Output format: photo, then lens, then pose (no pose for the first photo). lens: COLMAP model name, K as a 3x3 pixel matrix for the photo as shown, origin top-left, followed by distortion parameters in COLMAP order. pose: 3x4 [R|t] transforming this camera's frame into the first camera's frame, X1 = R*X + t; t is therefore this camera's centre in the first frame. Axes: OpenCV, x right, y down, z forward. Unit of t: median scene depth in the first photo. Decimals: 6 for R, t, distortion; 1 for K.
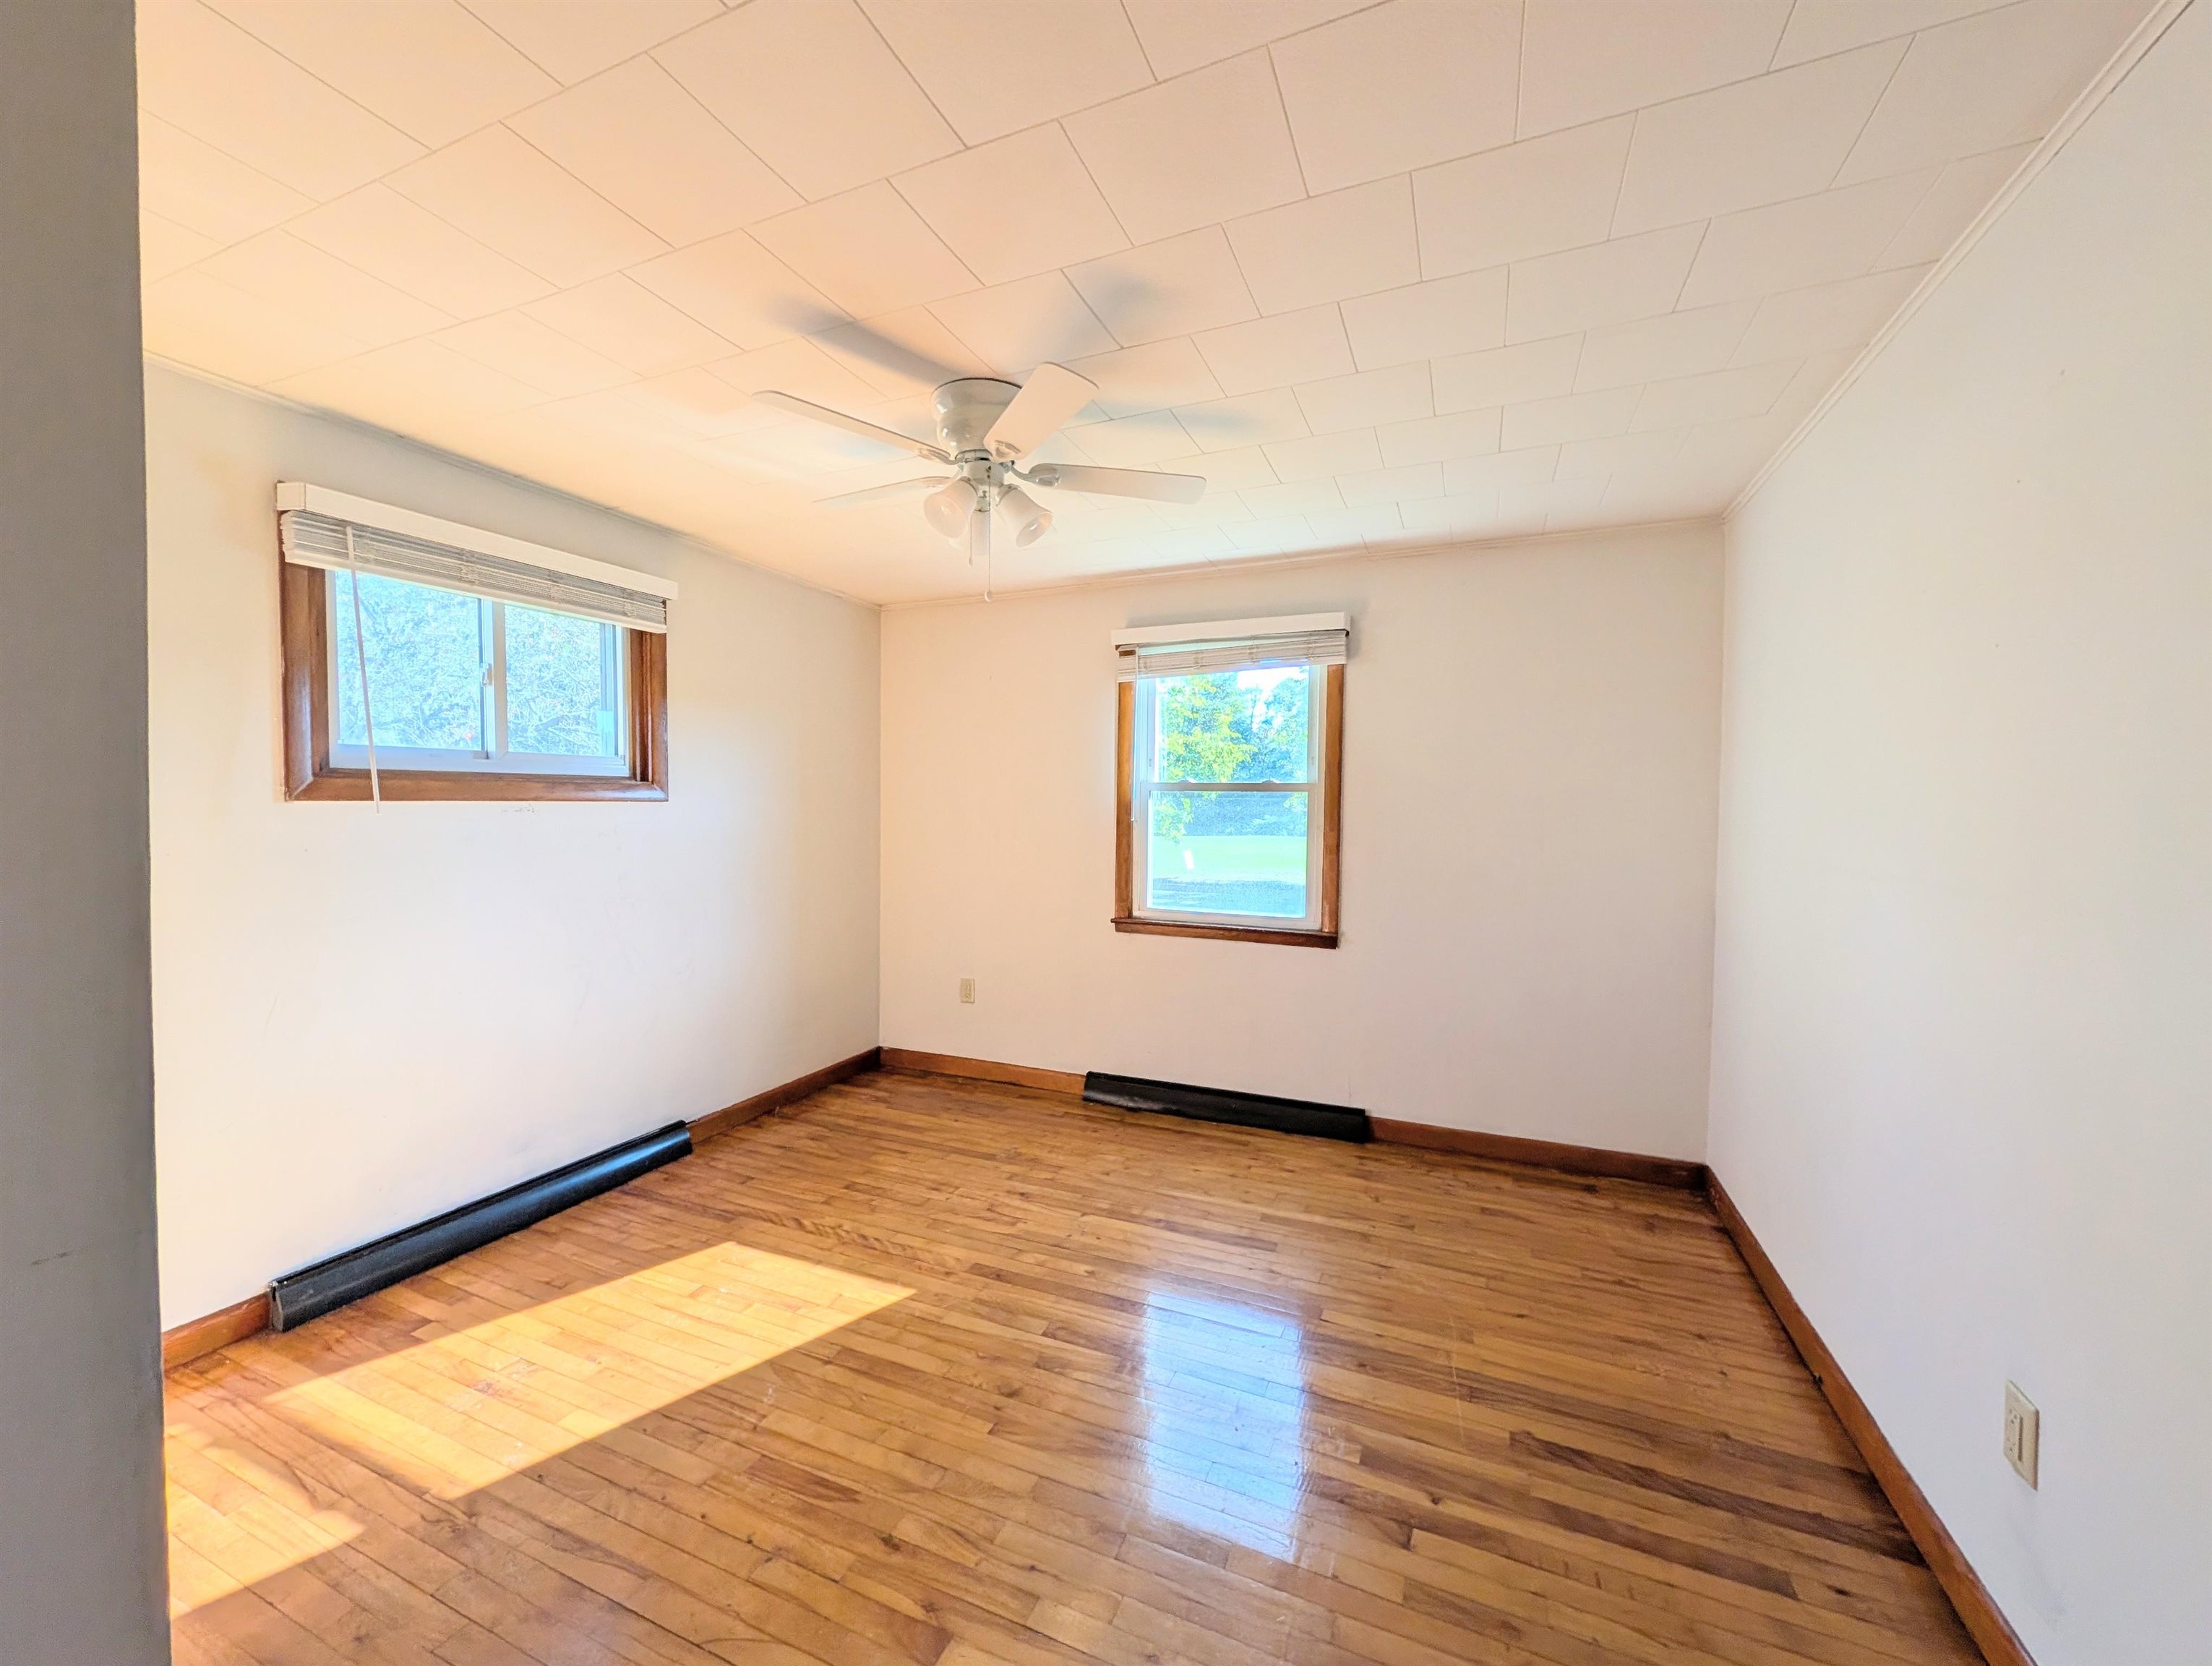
lens RADIAL K [[849.5, 0, 1119.3], [0, 849.5, 833.0], [0, 0, 1]] dist [0.002366, -0.000100]
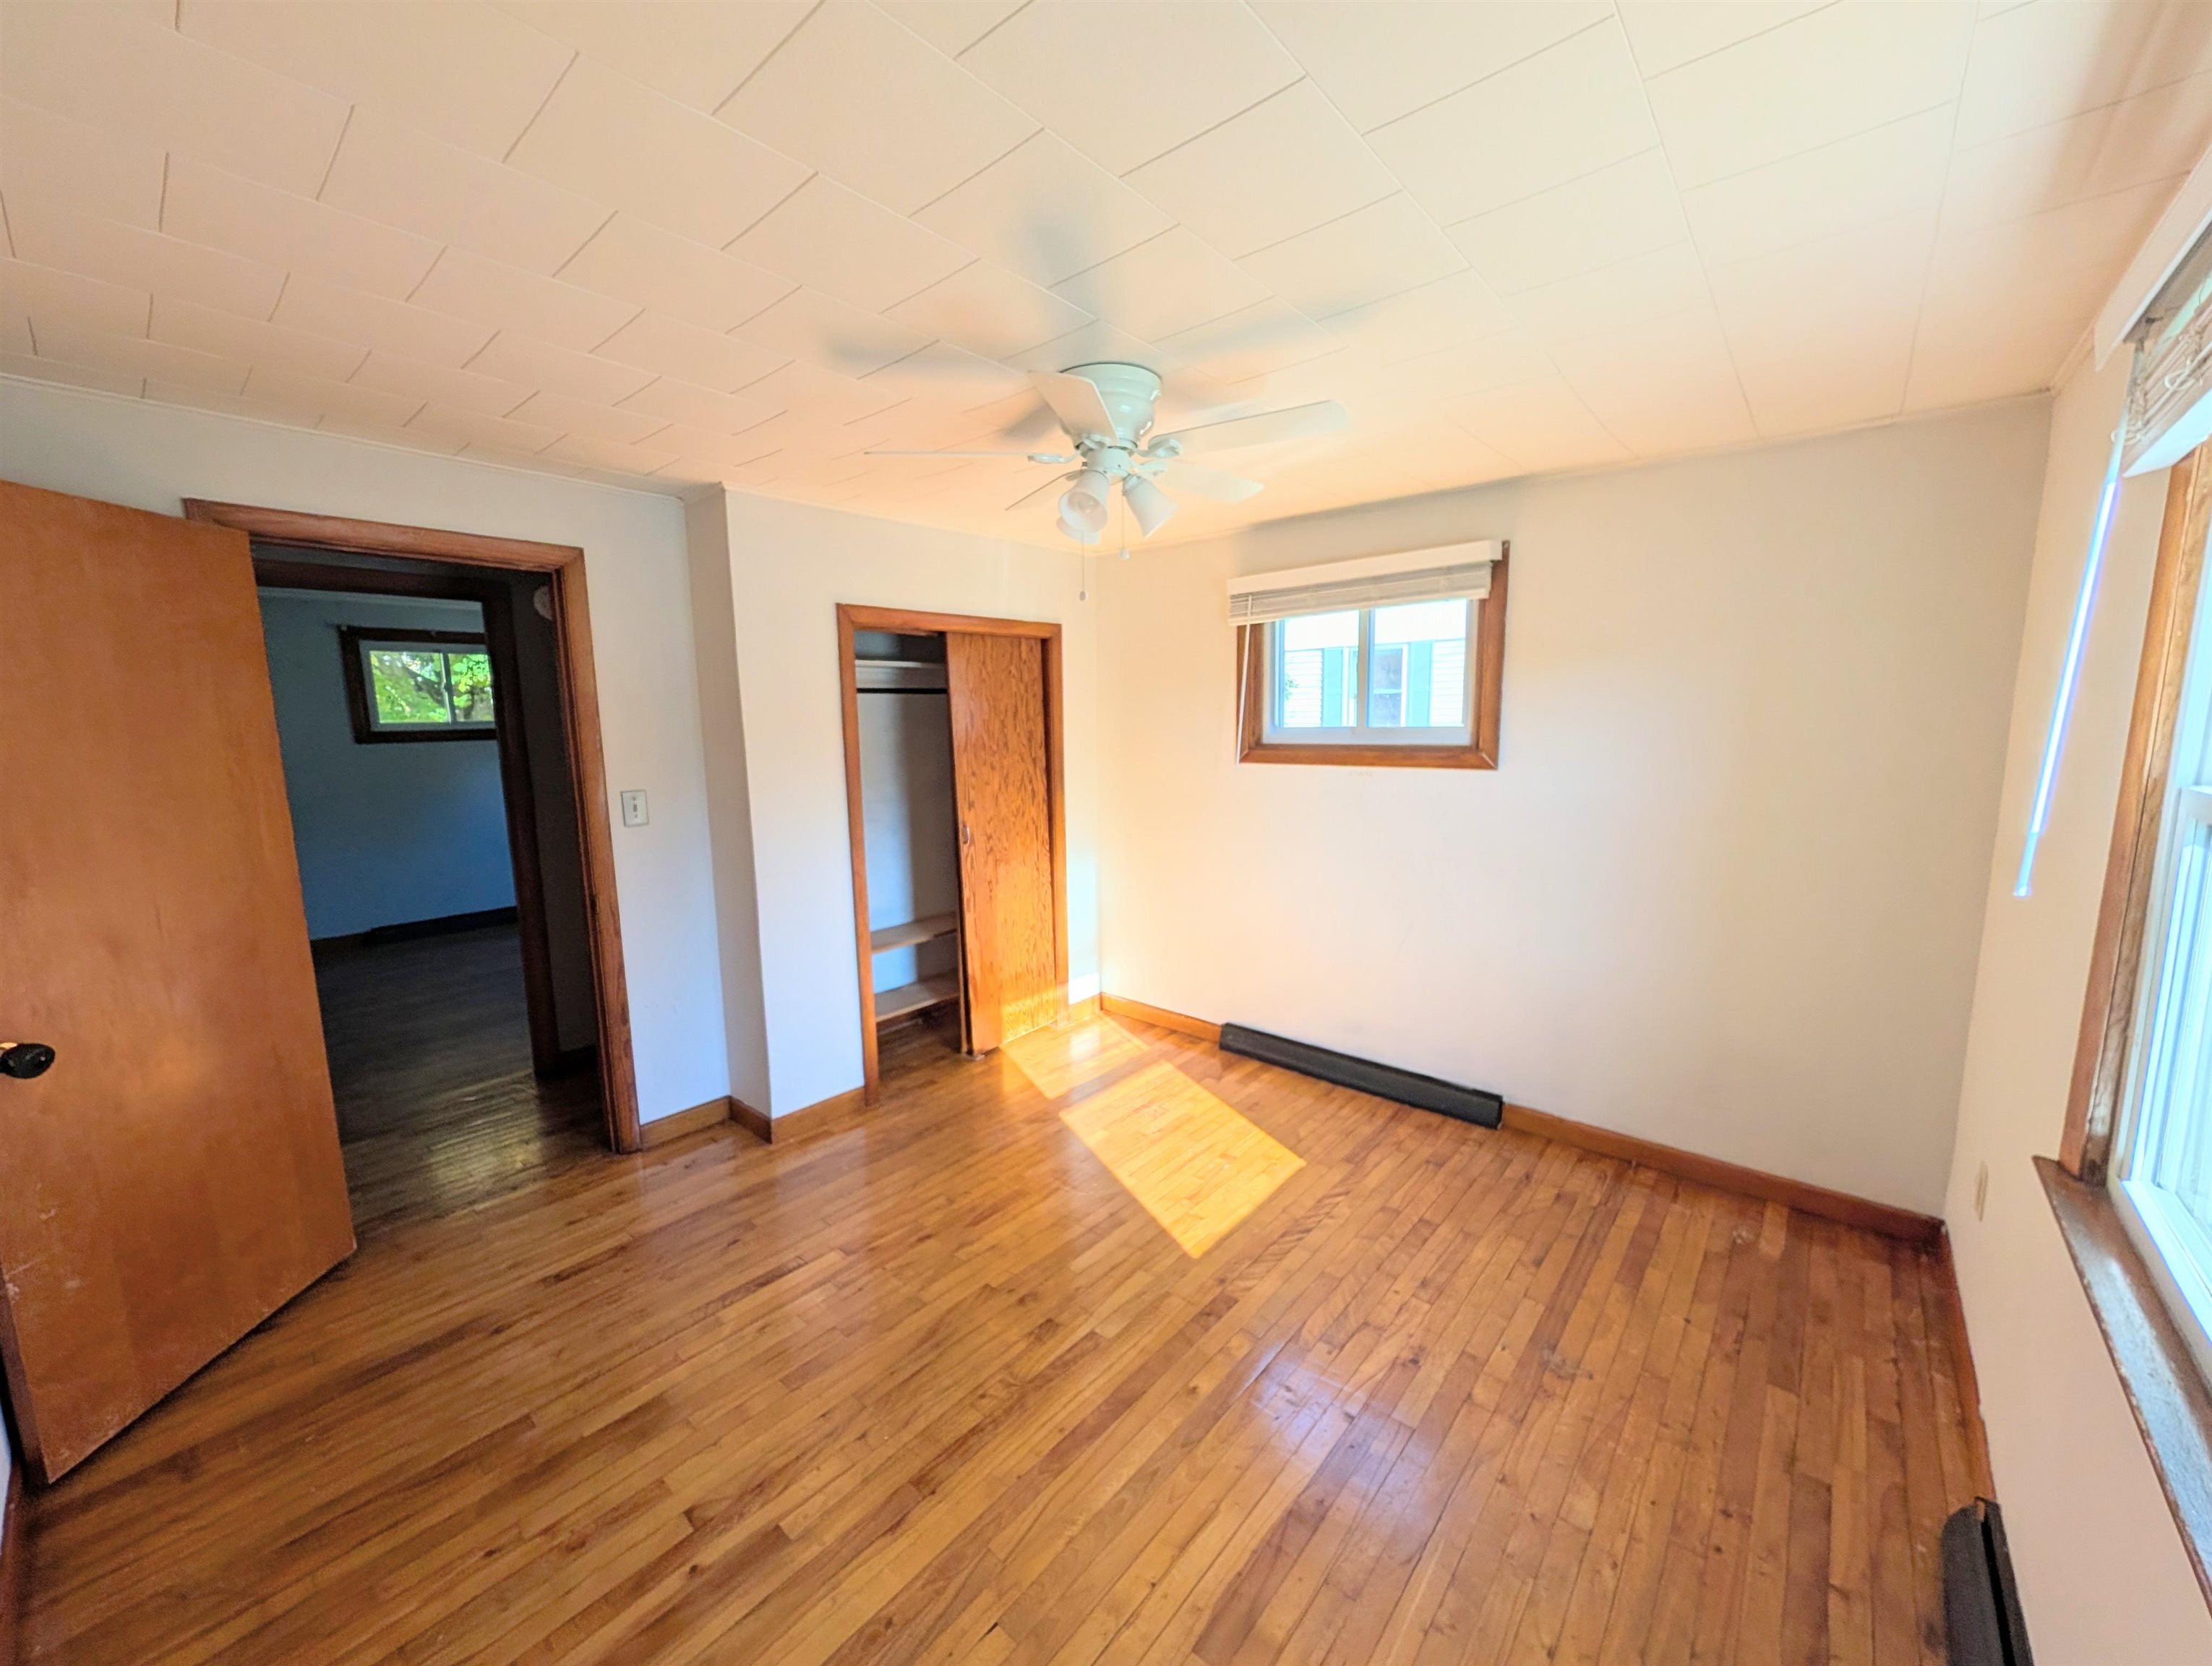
lens RADIAL K [[849.5, 0, 1101.3], [0, 849.5, 837.2], [0, 0, 1]] dist [0.002366, -0.000100]
pose [[-0.311092, 0.134114, -0.940869, 0.656425], [-0.022470, 0.988678, 0.148359, -0.118916], [0.950114, 0.067294, -0.304556, 1.075500]]
